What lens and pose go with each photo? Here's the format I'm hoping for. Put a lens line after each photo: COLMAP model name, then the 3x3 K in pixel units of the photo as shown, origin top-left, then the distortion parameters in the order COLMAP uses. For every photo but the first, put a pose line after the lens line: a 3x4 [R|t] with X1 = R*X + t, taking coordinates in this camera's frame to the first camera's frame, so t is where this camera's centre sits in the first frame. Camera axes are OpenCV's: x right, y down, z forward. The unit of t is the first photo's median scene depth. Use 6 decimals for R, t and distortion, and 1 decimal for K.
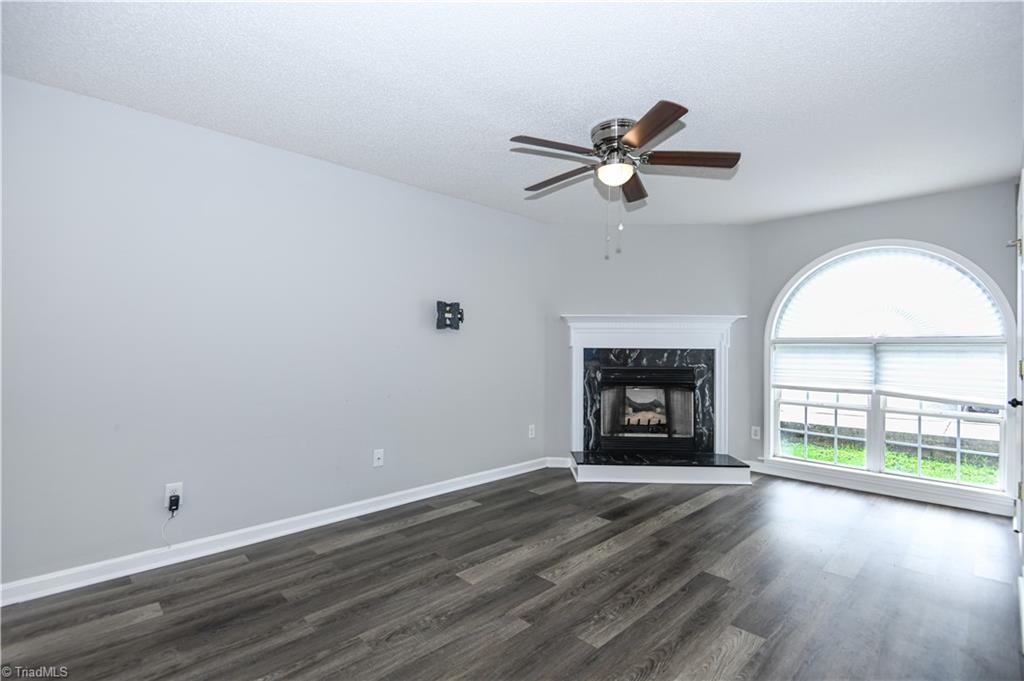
lens RADIAL K [[472.2, 0, 510.4], [0, 472.2, 340.8], [0, 0, 1]] dist [0.031818, -0.032459]
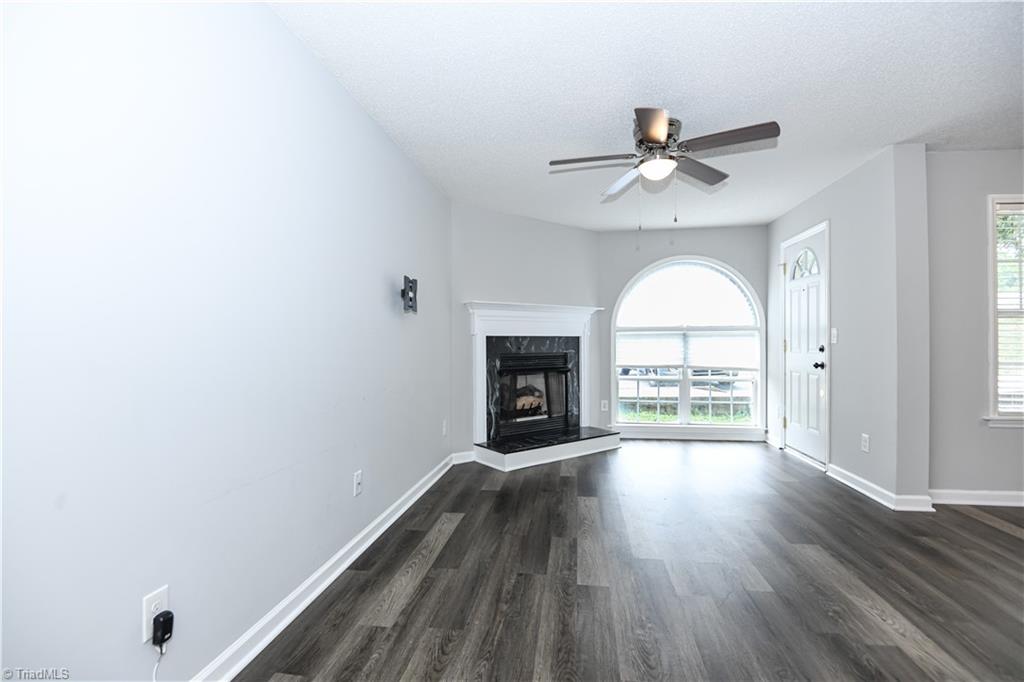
lens RADIAL K [[472.2, 0, 510.4], [0, 472.2, 341.3], [0, 0, 1]] dist [0.031818, -0.032459]
pose [[0.787254, -0.011284, 0.616525, -0.456491], [0.004644, 0.999913, 0.012371, 0.016365], [-0.616611, -0.006876, 0.787238, 0.230827]]
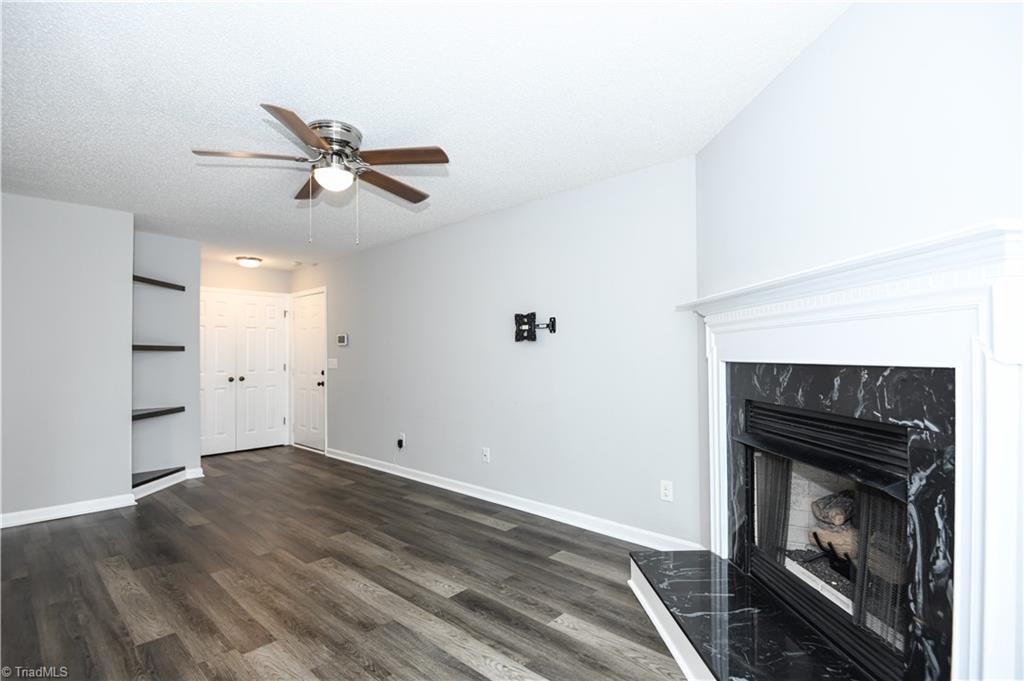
lens RADIAL K [[472.2, 0, 510.4], [0, 472.2, 340.8], [0, 0, 1]] dist [0.031818, -0.032459]
pose [[0.077109, -0.041607, -0.996154, 0.758900], [0.009360, 0.999115, -0.041006, 0.012336], [0.996979, -0.006162, 0.077430, 0.816865]]
